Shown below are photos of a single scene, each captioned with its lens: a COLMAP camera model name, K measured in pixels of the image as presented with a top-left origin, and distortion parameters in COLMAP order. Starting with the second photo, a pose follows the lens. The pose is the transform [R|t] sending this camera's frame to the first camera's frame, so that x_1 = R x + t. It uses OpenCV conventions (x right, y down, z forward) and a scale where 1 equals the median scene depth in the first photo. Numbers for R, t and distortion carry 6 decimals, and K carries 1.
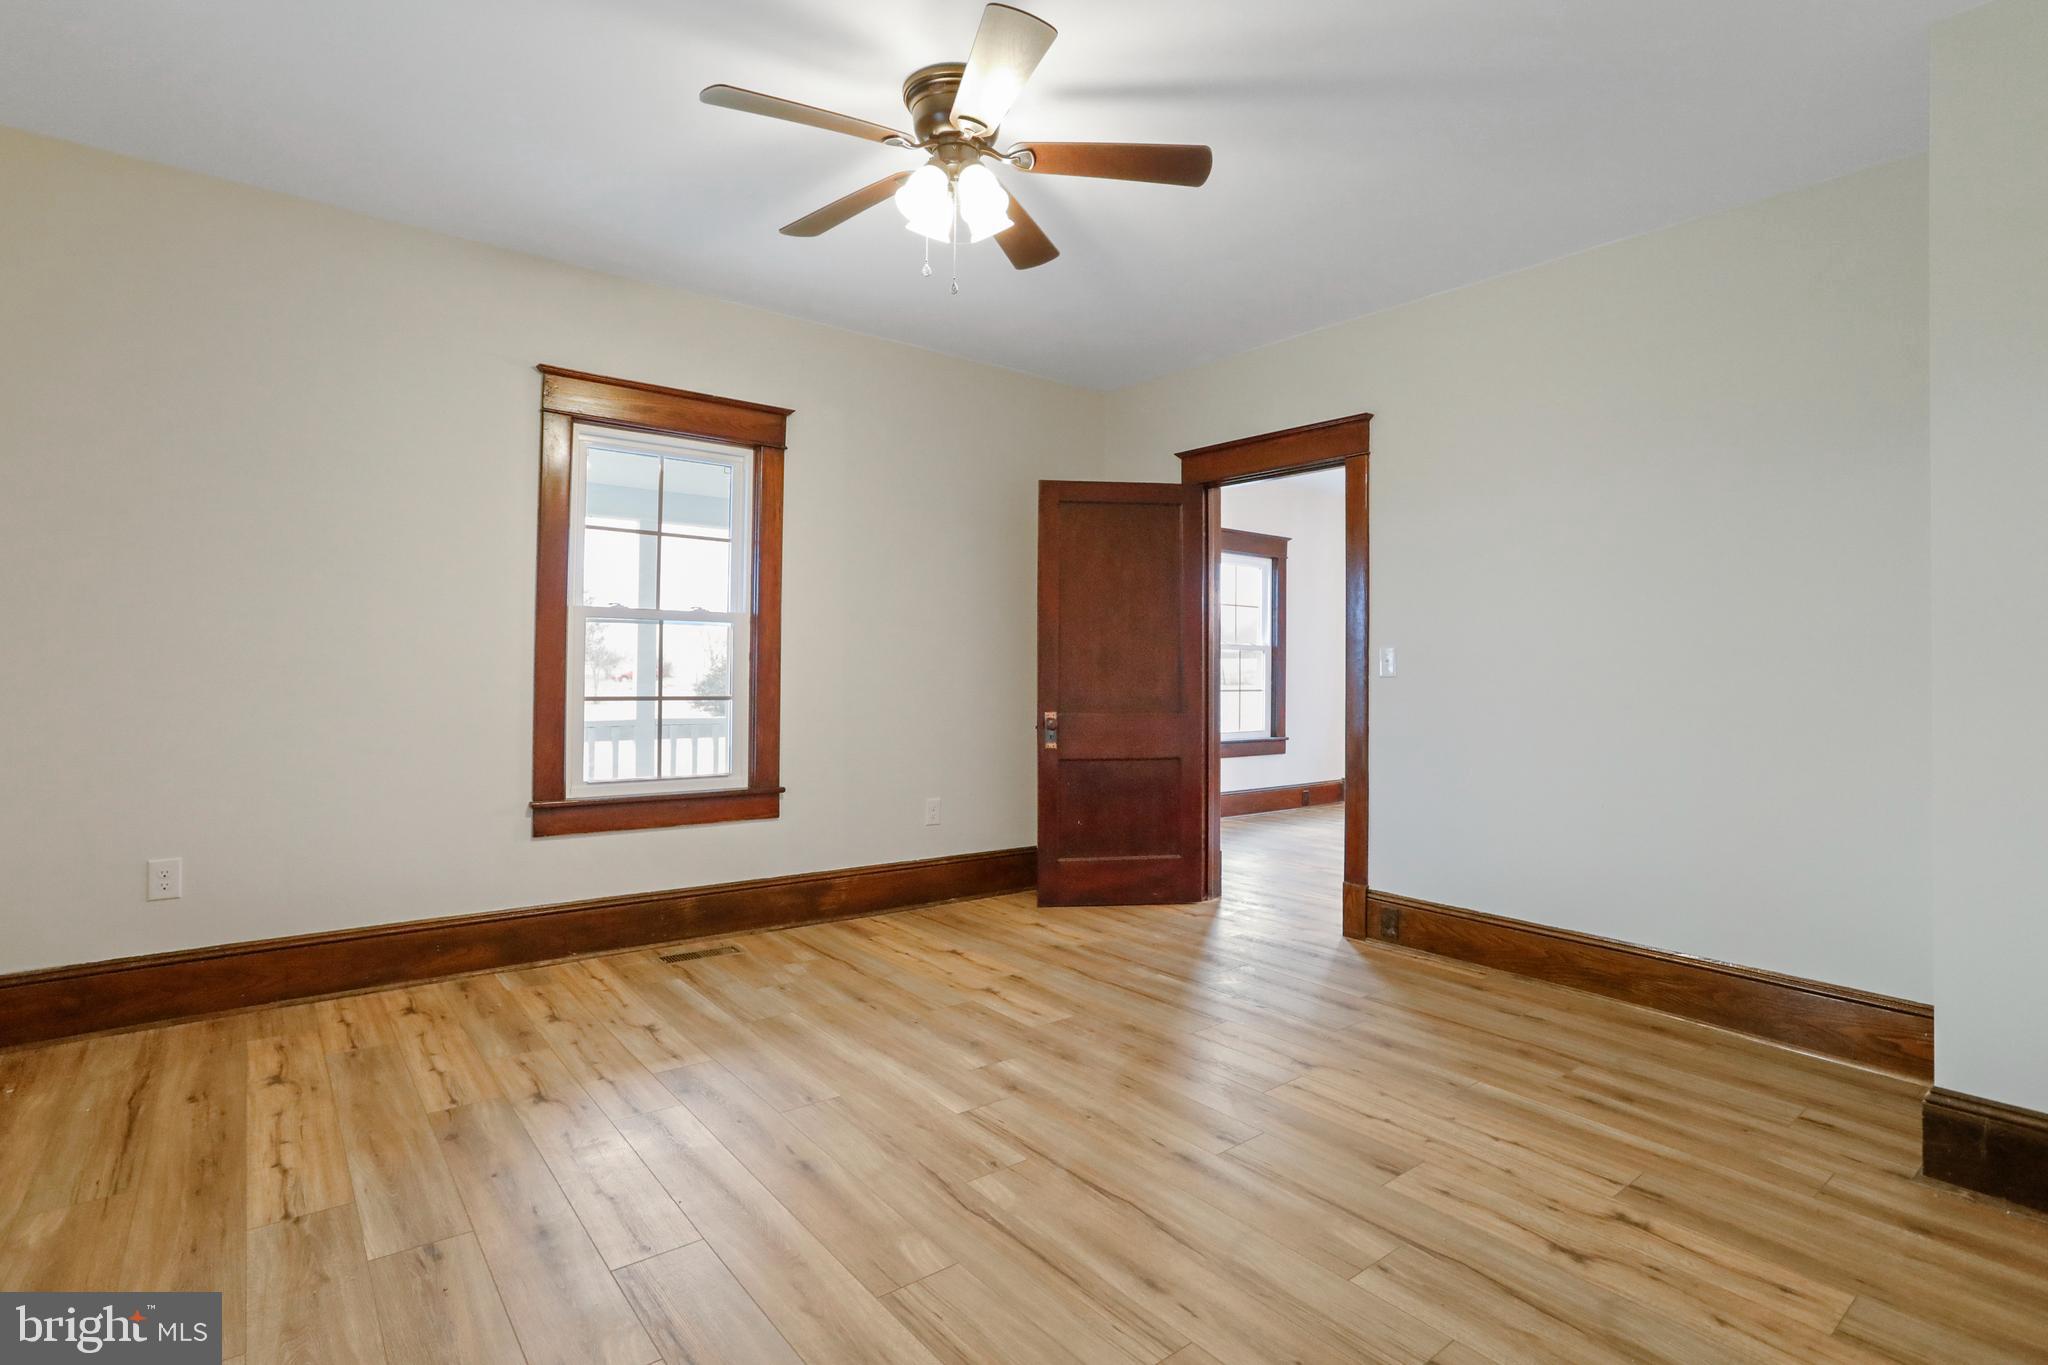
lens RADIAL K [[986.3, 0, 1022.8], [0, 986.3, 676.5], [0, 0, 1]] dist [-0.040170, 0.009950]
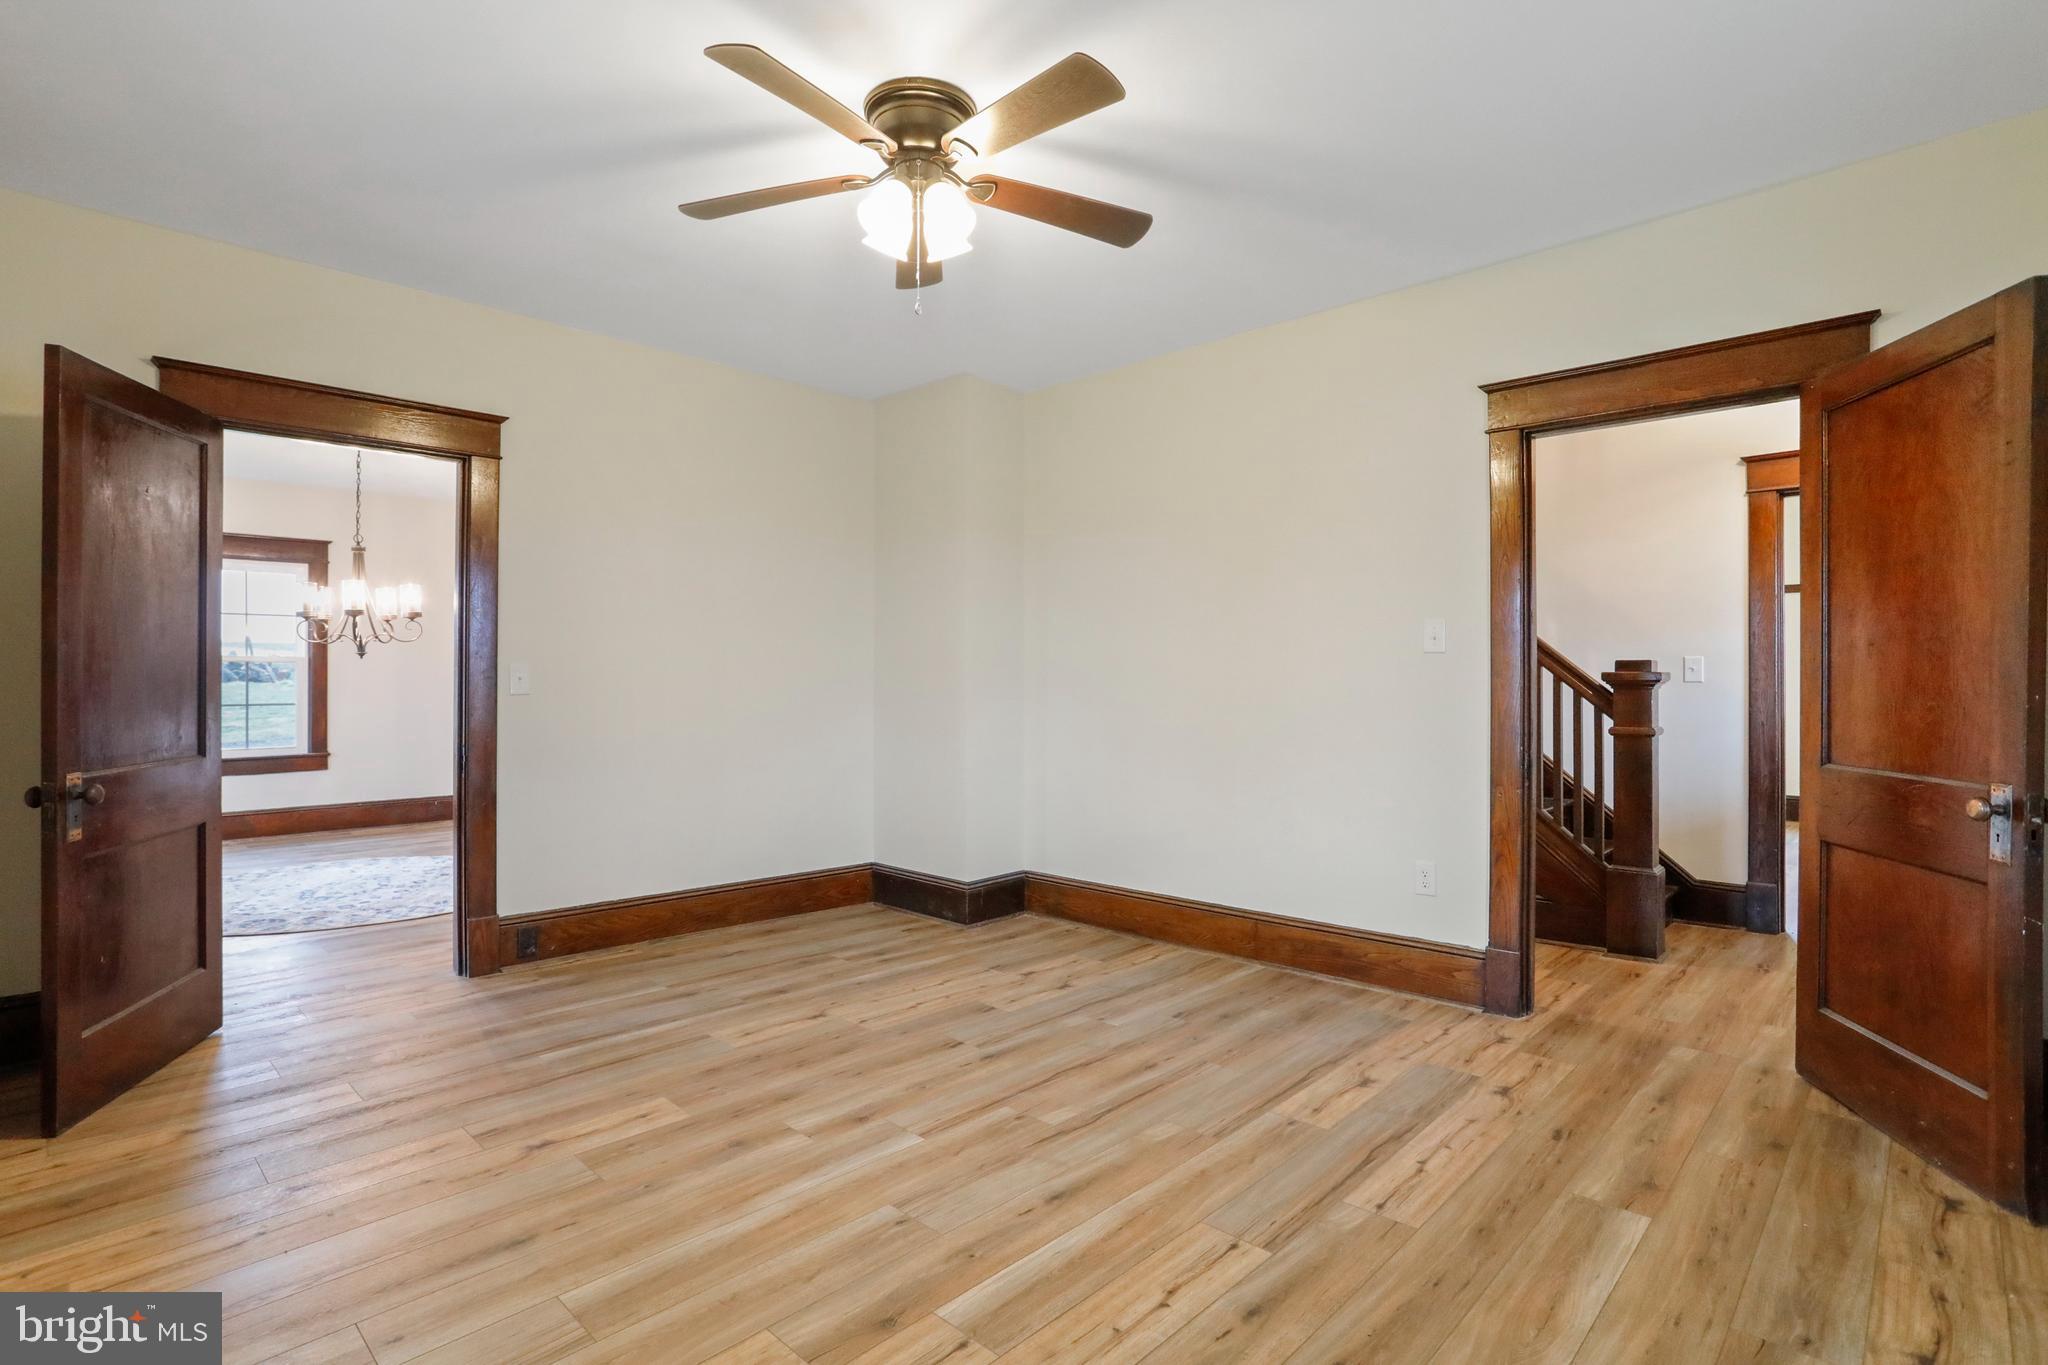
lens RADIAL K [[986.3, 0, 1013.8], [0, 986.3, 675.8], [0, 0, 1]] dist [-0.040170, 0.009950]
pose [[-0.115335, -0.005973, 0.993309, -1.082906], [0.006423, 0.999957, 0.006759, -0.033008], [-0.993306, 0.007160, -0.115291, 1.038011]]
